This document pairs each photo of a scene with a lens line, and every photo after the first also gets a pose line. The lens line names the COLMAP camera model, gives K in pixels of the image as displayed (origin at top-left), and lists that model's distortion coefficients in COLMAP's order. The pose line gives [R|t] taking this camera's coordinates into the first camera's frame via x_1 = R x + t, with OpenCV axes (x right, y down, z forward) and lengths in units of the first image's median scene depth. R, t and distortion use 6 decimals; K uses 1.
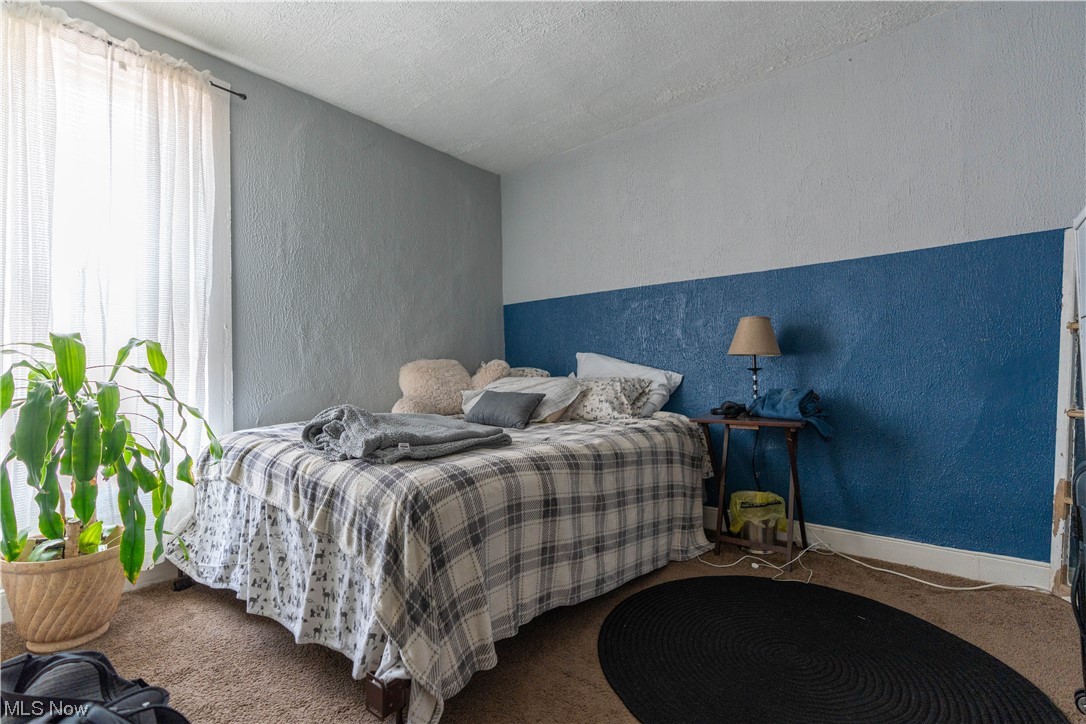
lens RADIAL K [[486.3, 0, 543.0], [0, 486.3, 362.0], [0, 0, 1]] dist [-0.003132, 0.000066]
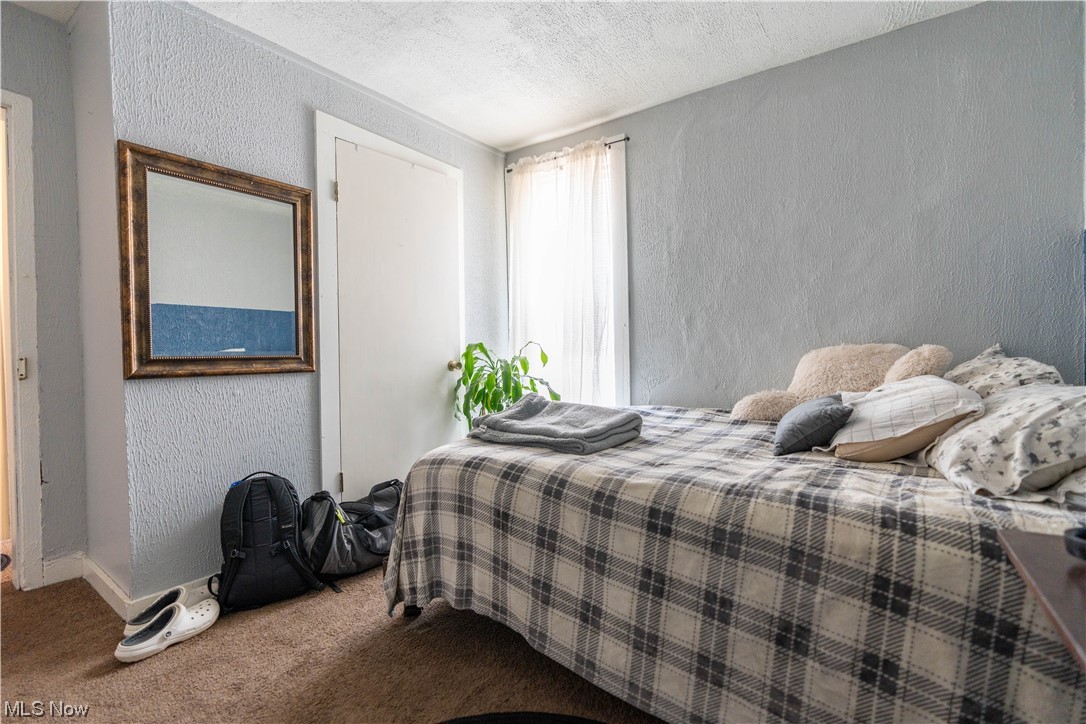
lens RADIAL K [[494.0, 0, 543.0], [0, 494.0, 362.0], [0, 0, 1]] dist [-0.003292, -0.000326]
pose [[0.074033, 0.030193, -0.996799, 0.629342], [0.030861, 0.998993, 0.032552, -0.023891], [0.996778, -0.033173, 0.073027, 0.662042]]
